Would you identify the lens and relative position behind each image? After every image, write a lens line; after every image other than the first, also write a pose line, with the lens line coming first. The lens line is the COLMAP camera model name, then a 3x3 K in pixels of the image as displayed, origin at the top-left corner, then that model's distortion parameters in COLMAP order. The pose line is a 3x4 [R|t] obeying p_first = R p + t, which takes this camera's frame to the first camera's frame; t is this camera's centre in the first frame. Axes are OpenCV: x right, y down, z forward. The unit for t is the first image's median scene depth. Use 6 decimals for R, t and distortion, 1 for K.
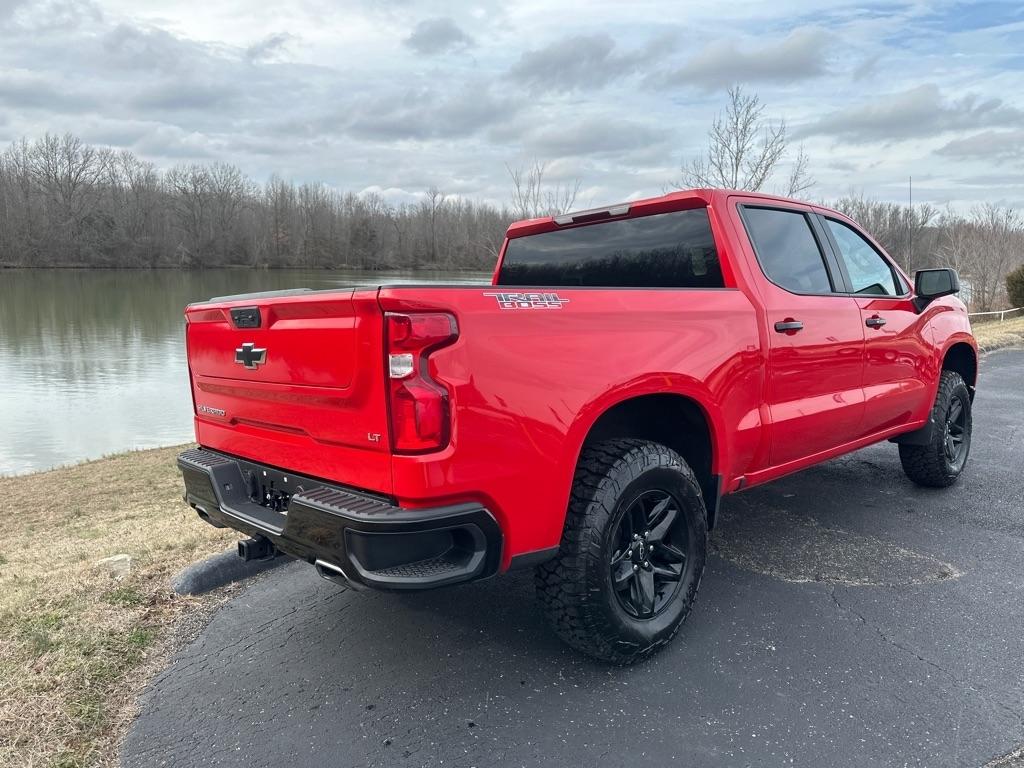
lens RADIAL K [[718.1, 0, 509.5], [0, 718.1, 368.5], [0, 0, 1]] dist [0.062722, -0.068752]
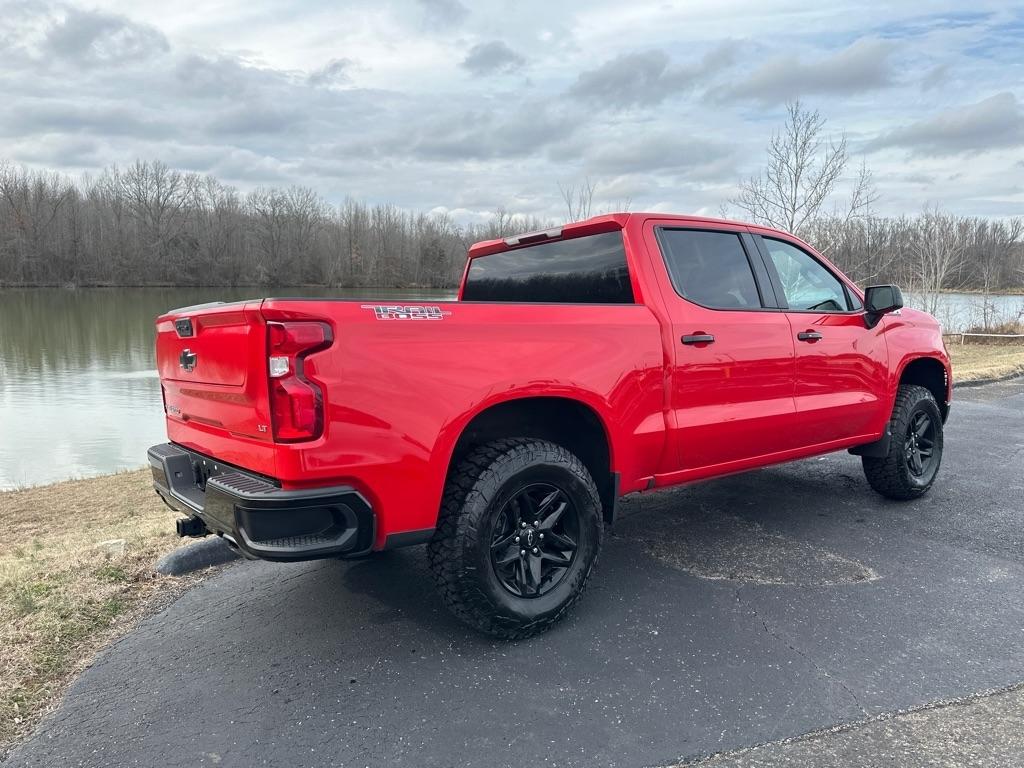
lens RADIAL K [[718.1, 0, 516.9], [0, 718.1, 373.1], [0, 0, 1]] dist [0.062722, -0.068752]
pose [[0.996312, 0.008179, -0.085413, 0.133712], [-0.009726, 0.999796, -0.017702, 0.009383], [0.085251, 0.018467, 0.996188, -0.058174]]
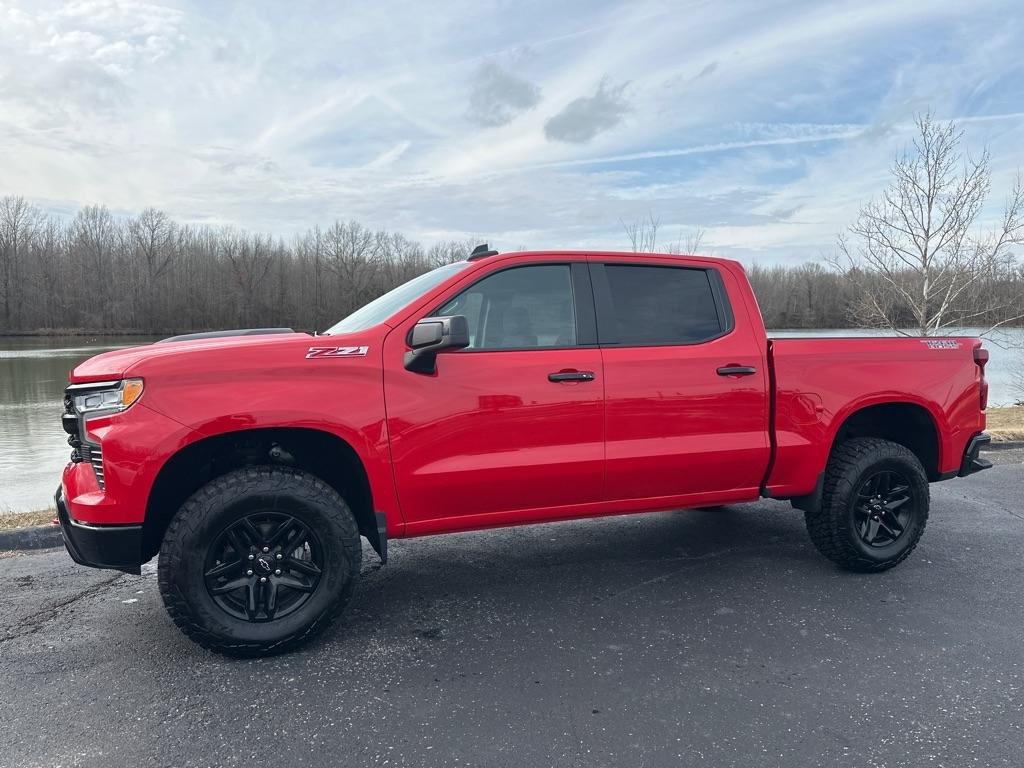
lens RADIAL K [[718.6, 0, 510.4], [0, 718.6, 386.0], [0, 0, 1]] dist [0.044018, -0.045298]
pose [[0.943139, 0.017804, -0.331923, 0.478590], [-0.038558, 0.997683, -0.056048, 0.011615], [0.330156, 0.065659, 0.941640, 0.019815]]
